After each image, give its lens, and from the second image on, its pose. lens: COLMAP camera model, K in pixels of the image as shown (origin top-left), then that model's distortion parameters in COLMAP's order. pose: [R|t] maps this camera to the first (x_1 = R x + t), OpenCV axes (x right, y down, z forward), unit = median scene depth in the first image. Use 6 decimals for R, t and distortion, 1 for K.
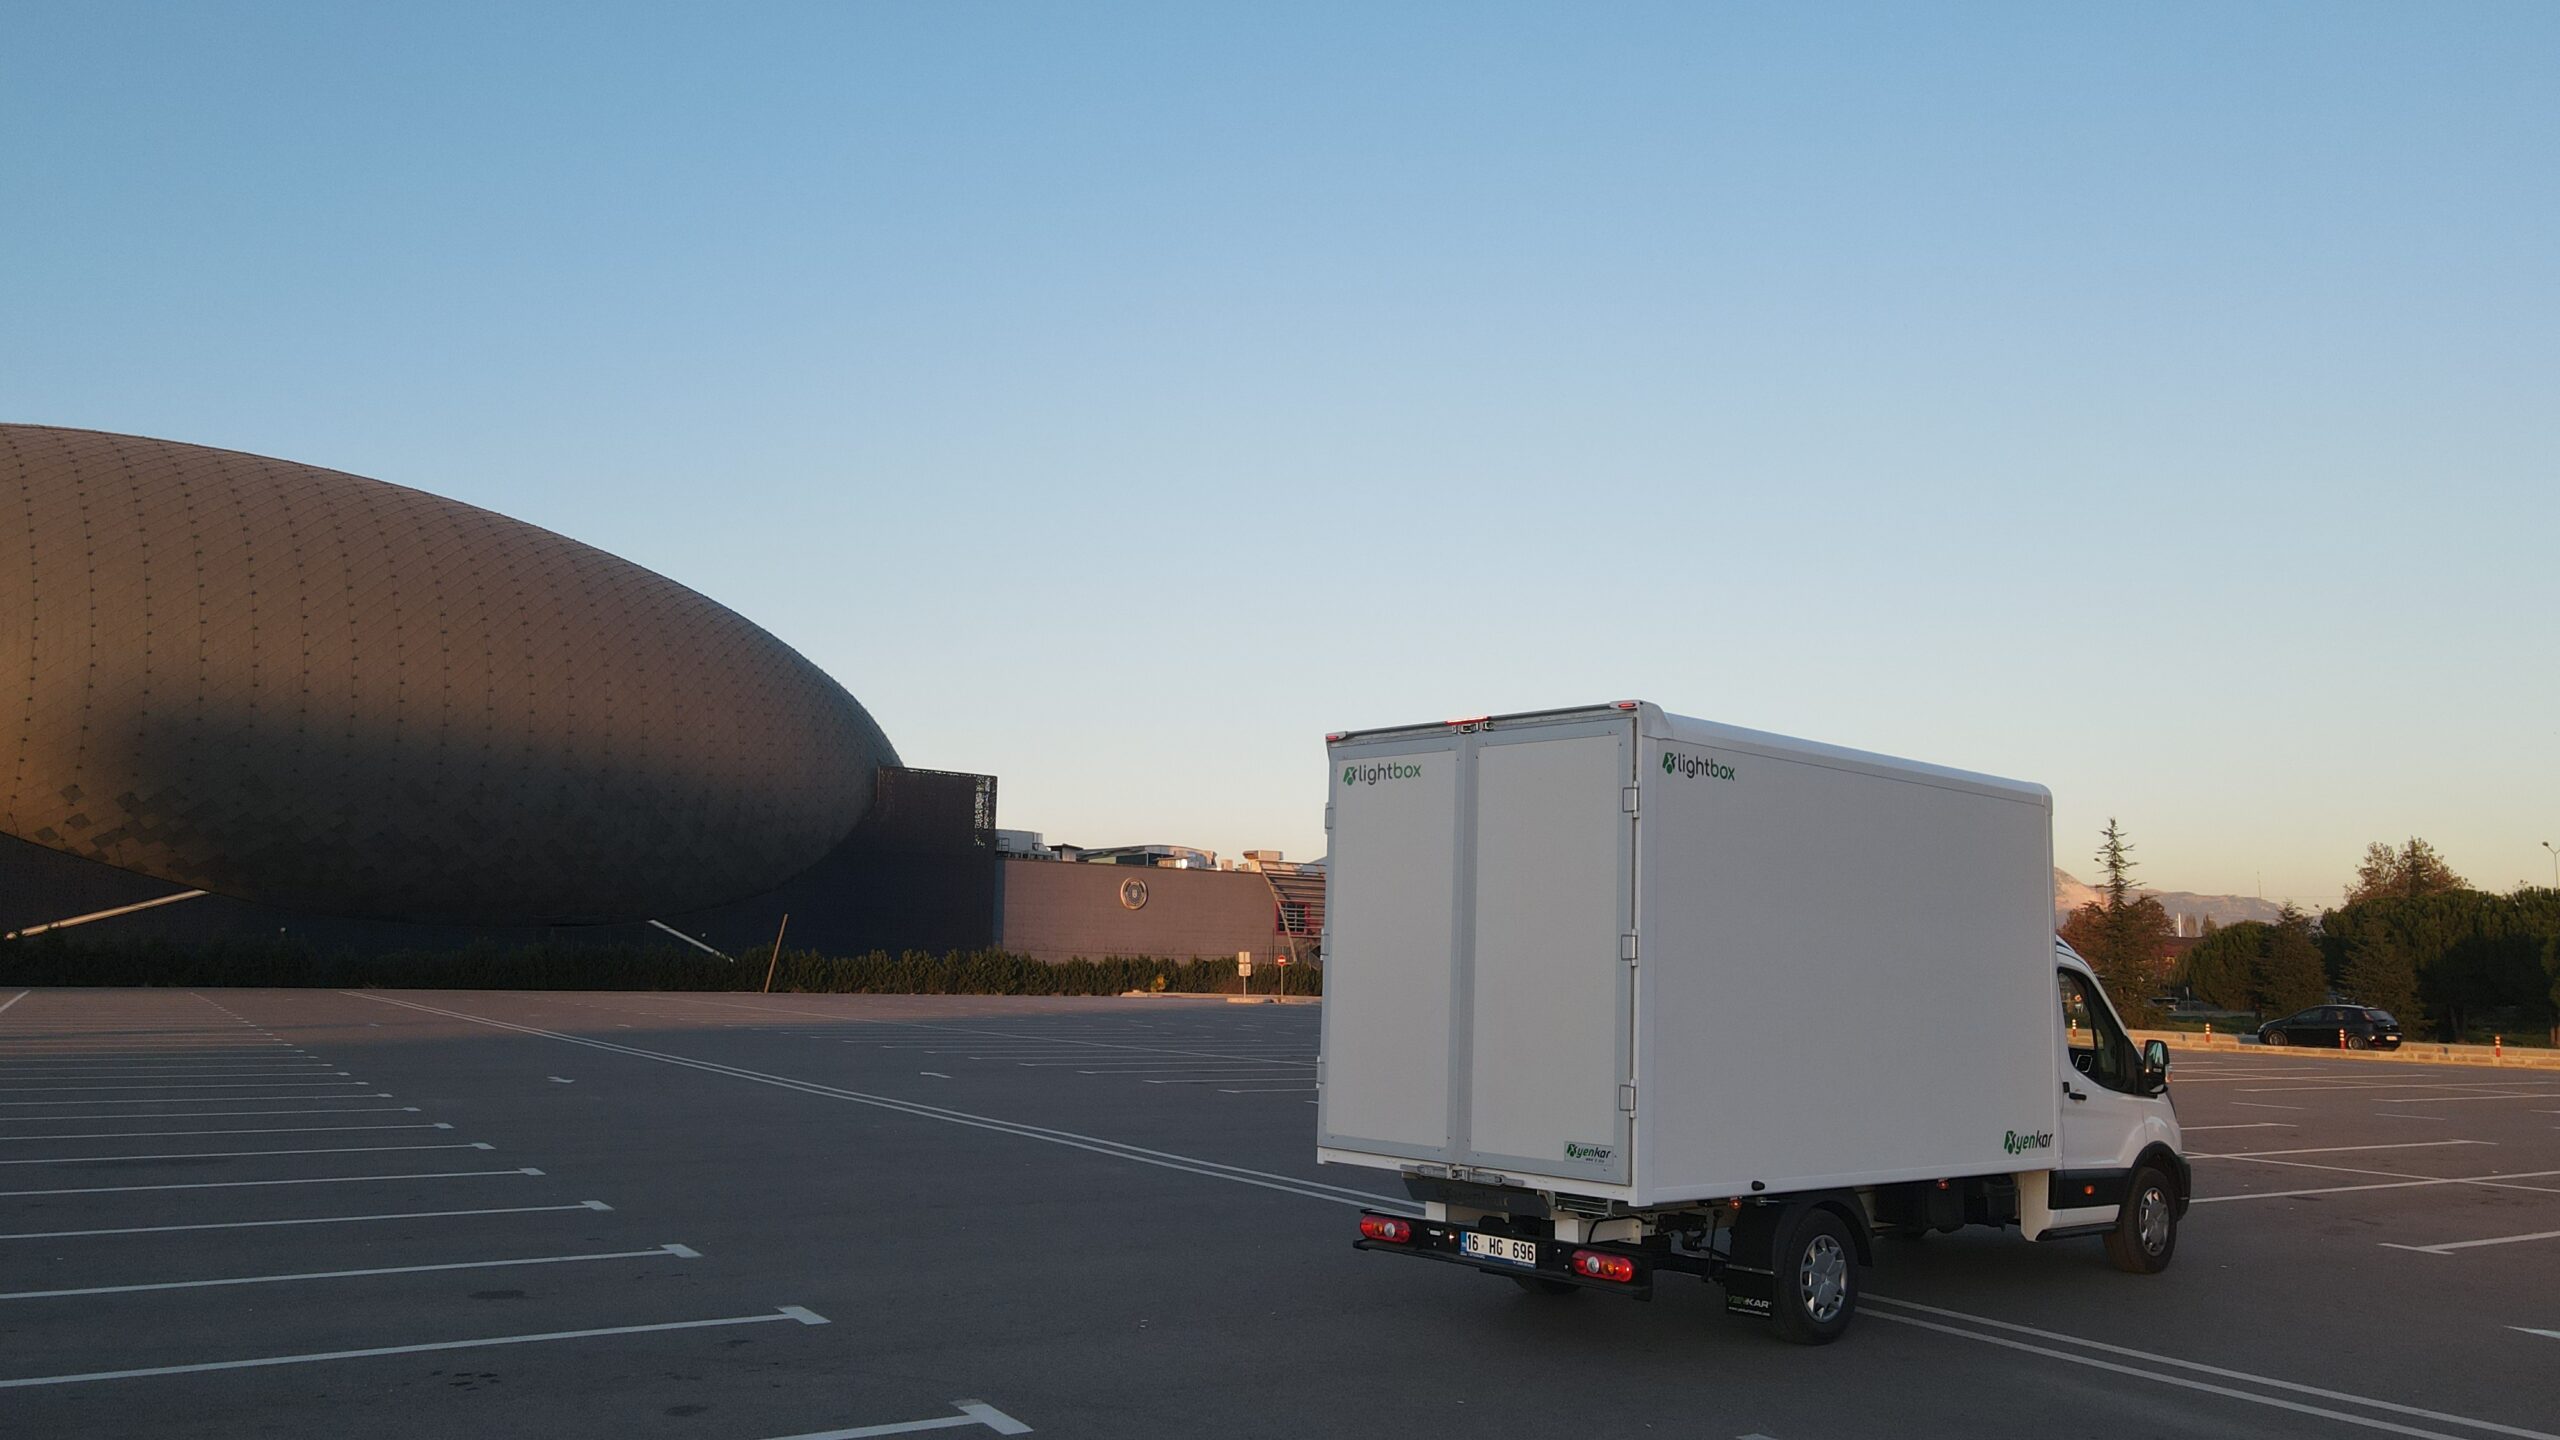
lens RADIAL K [[1889.1, 0, 1288.3], [0, 1889.1, 726.1], [0, 0, 1]] dist [-0.012671, 0.046345]
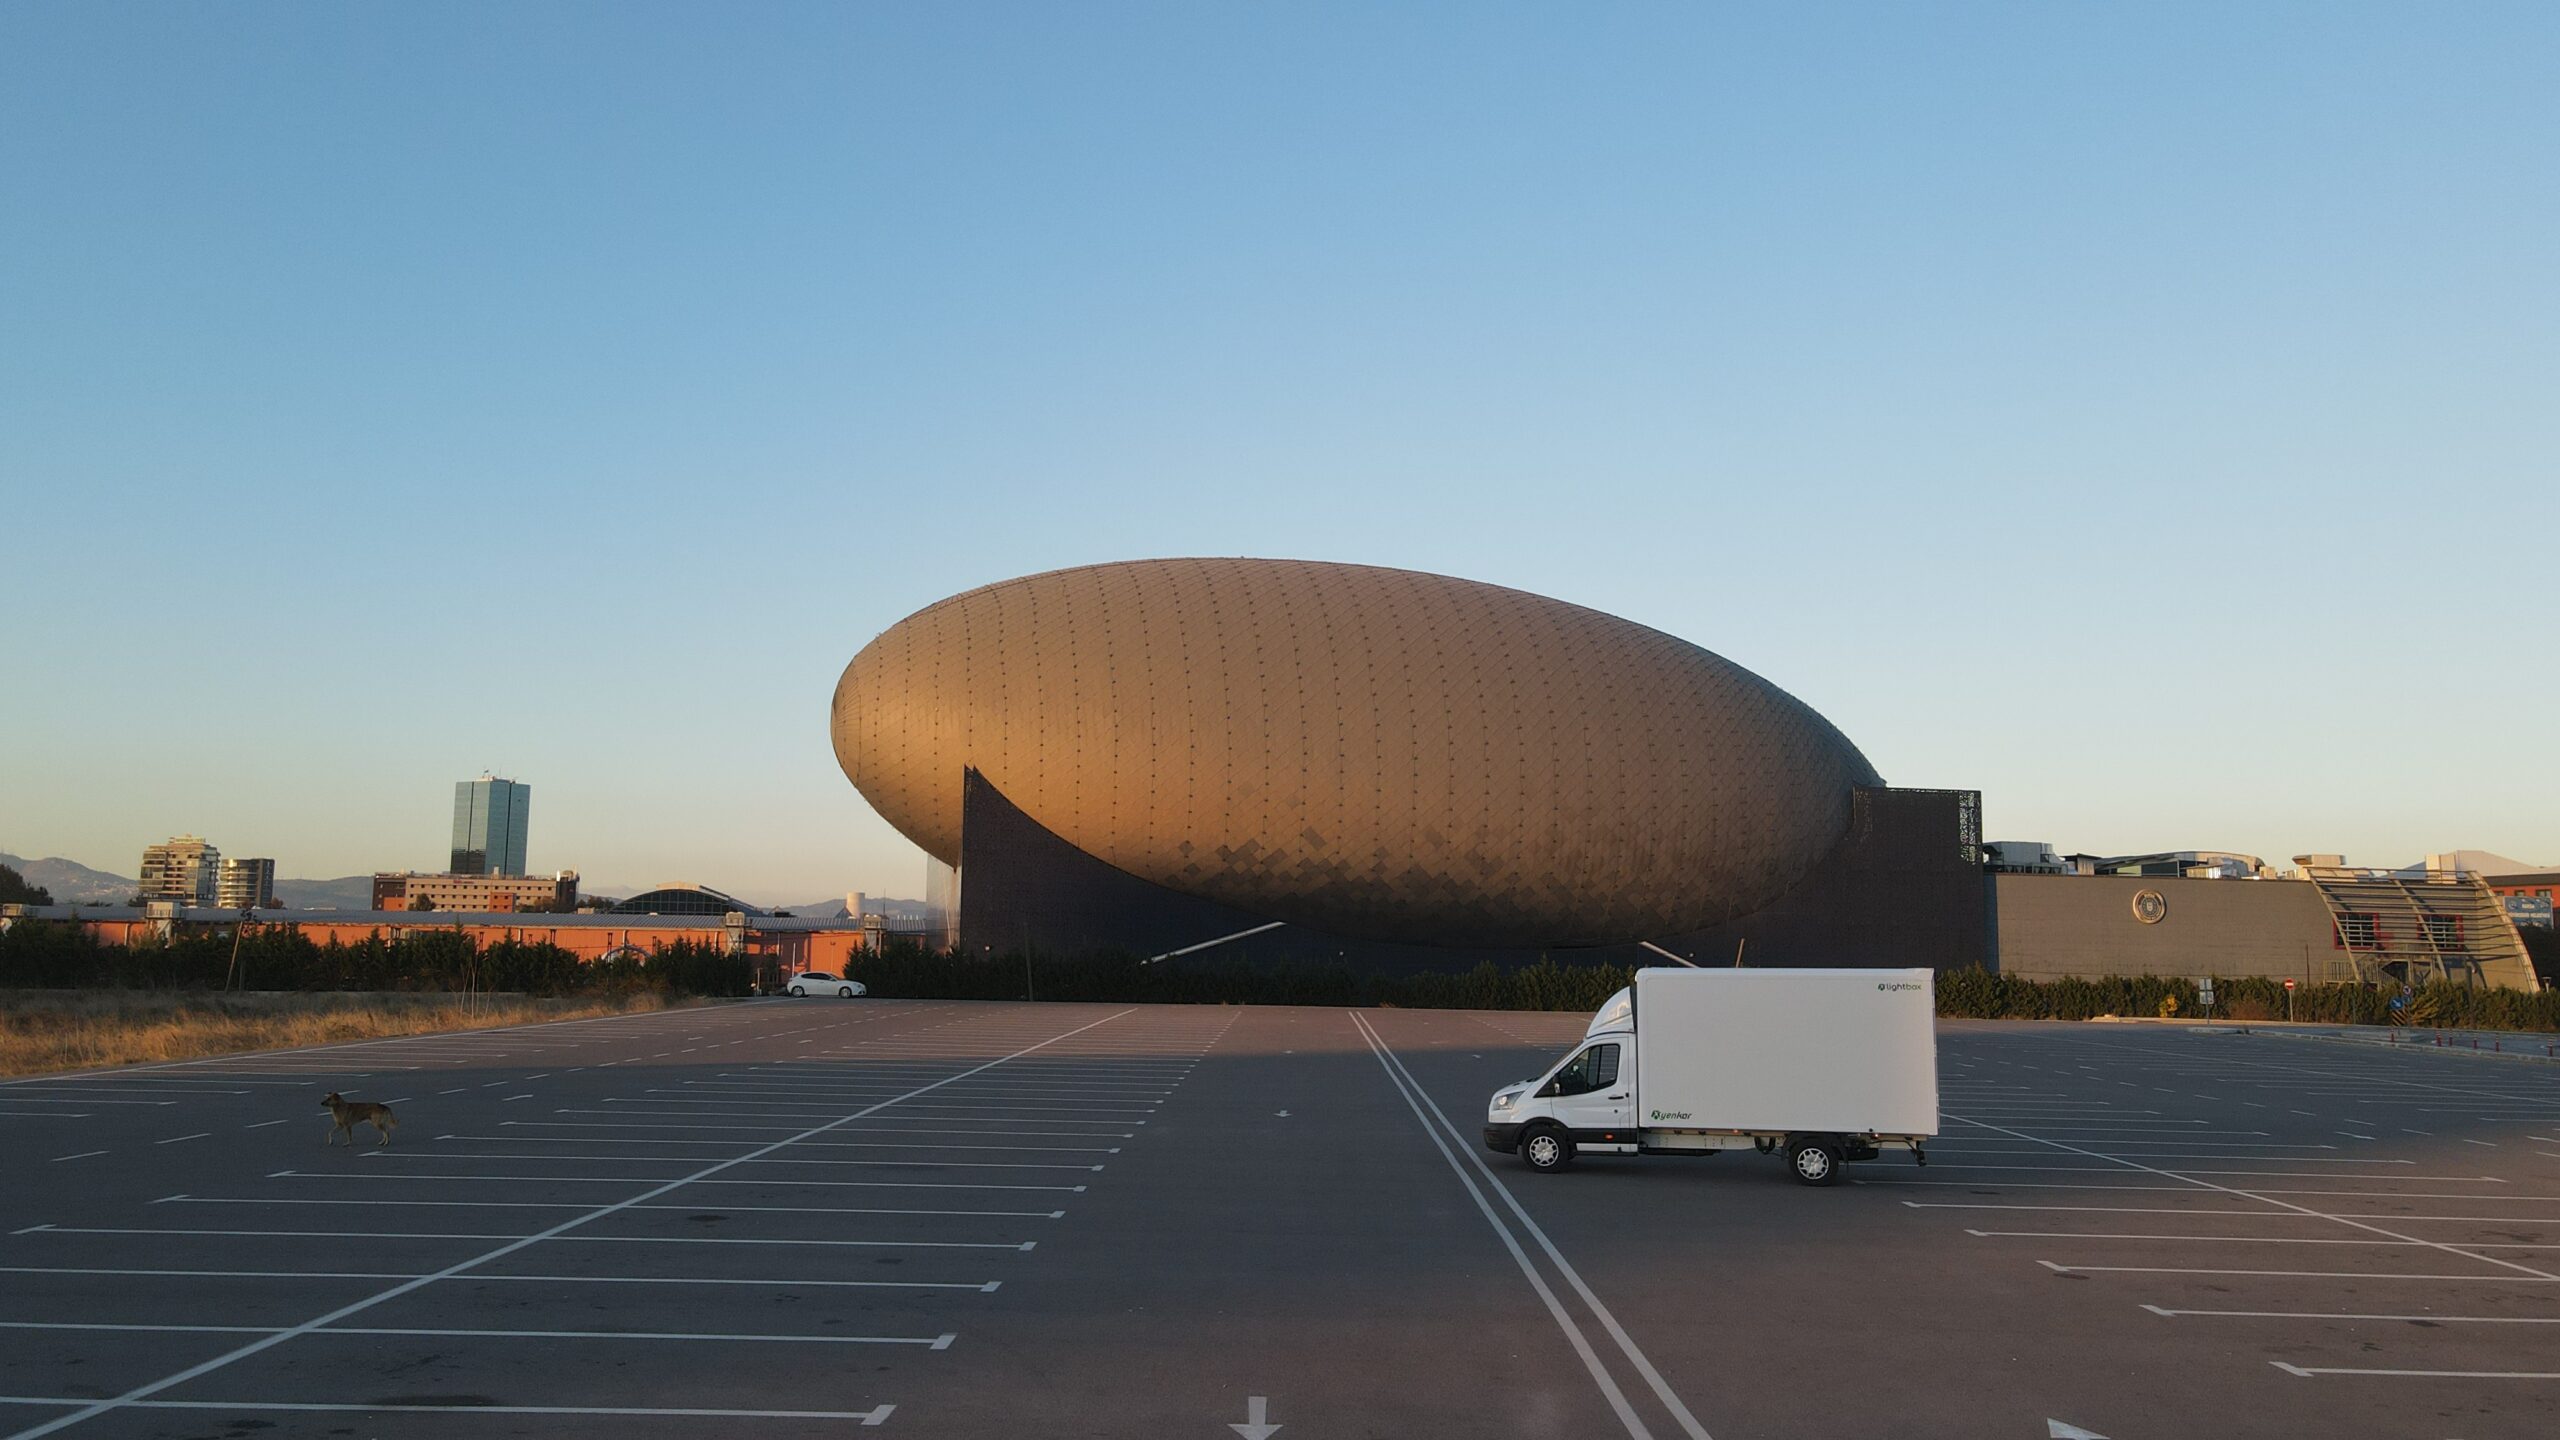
lens RADIAL K [[1889.1, 0, 1285.4], [0, 1889.1, 723.8], [0, 0, 1]] dist [-0.012671, 0.046345]
pose [[0.844136, -0.066049, -0.532045, 0.092456], [0.065008, 0.997670, -0.020712, -0.016427], [0.532173, -0.017104, 0.846463, -0.036342]]
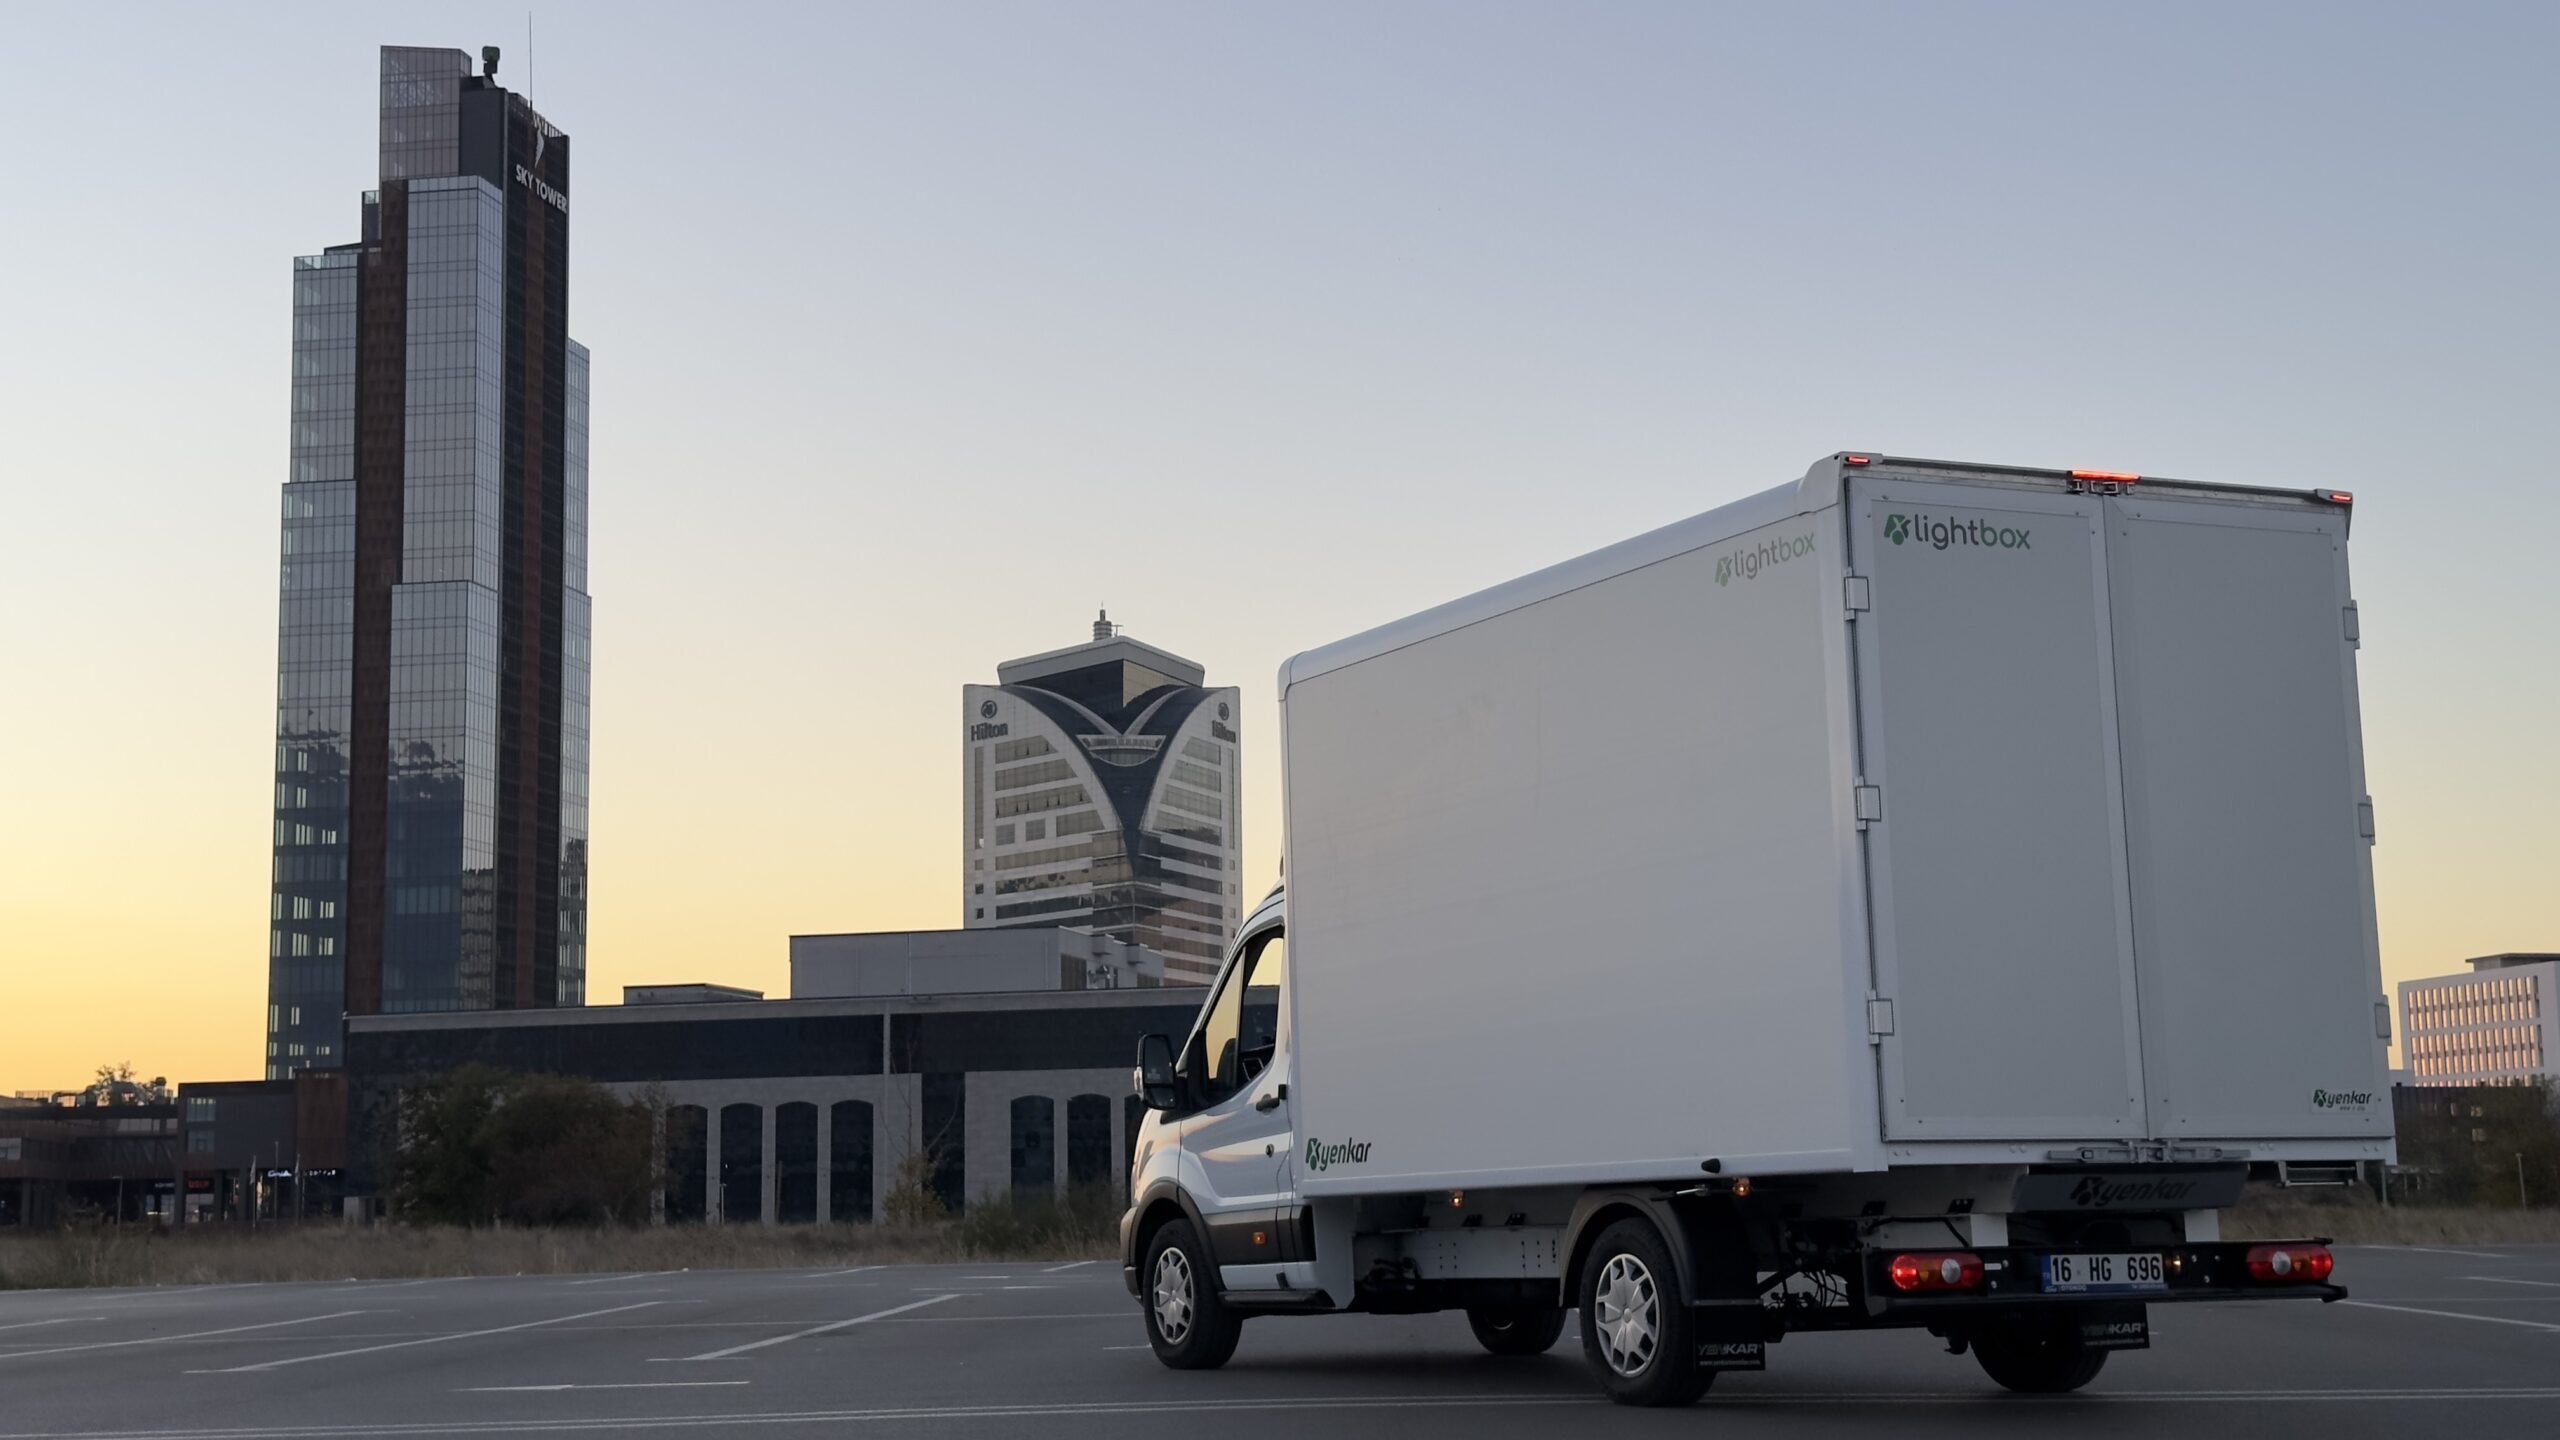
lens RADIAL K [[3577.5, 0, 1283.1], [0, 3577.5, 710.3], [0, 0, 1]] dist [0.113374, 0.000000]
pose [[0.152585, 0.116818, 0.981362, -0.157677], [-0.115951, 0.988248, -0.099609, 0.032344], [-0.981465, -0.098591, 0.164337, 0.190085]]
